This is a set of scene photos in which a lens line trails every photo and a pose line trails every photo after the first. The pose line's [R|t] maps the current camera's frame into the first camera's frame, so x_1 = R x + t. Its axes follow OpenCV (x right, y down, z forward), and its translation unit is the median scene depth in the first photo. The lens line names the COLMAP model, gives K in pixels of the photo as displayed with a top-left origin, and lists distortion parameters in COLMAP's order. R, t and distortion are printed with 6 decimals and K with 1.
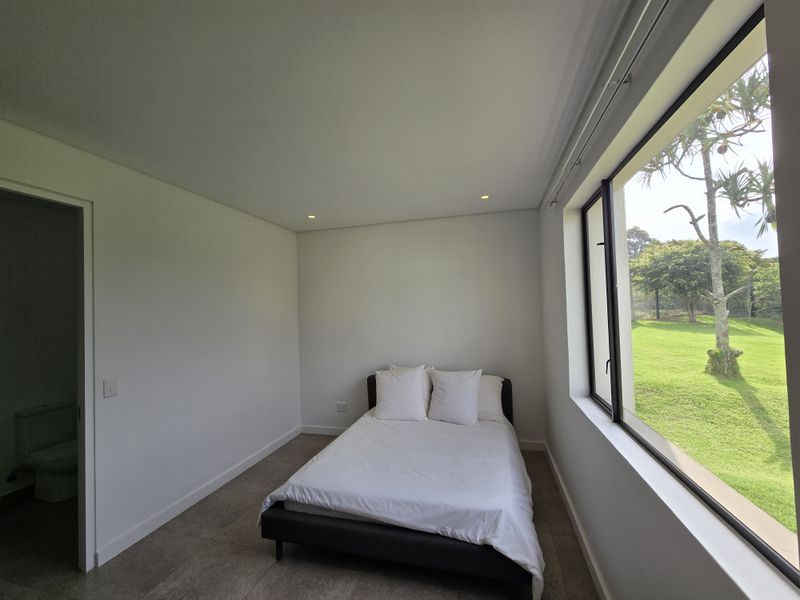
lens RADIAL K [[326.2, 0, 403.1], [0, 326.2, 300.4], [0, 0, 1]] dist [-0.000383, 0.000017]
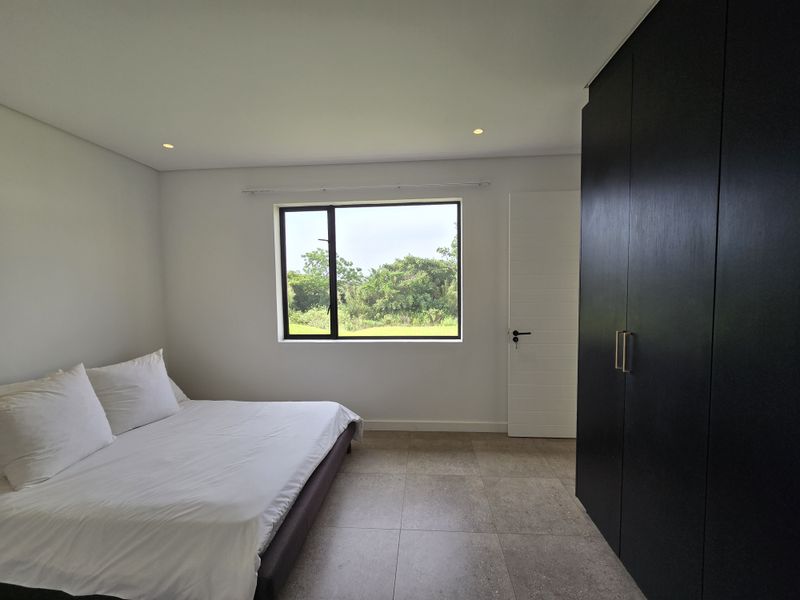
lens RADIAL K [[326.2, 0, 403.1], [0, 326.2, 300.4], [0, 0, 1]] dist [-0.000383, 0.000017]
pose [[-0.187936, -0.020020, 0.981977, -0.940636], [-0.009101, 0.999785, 0.018641, 0.087141], [-0.982139, -0.005434, -0.188078, 0.740248]]
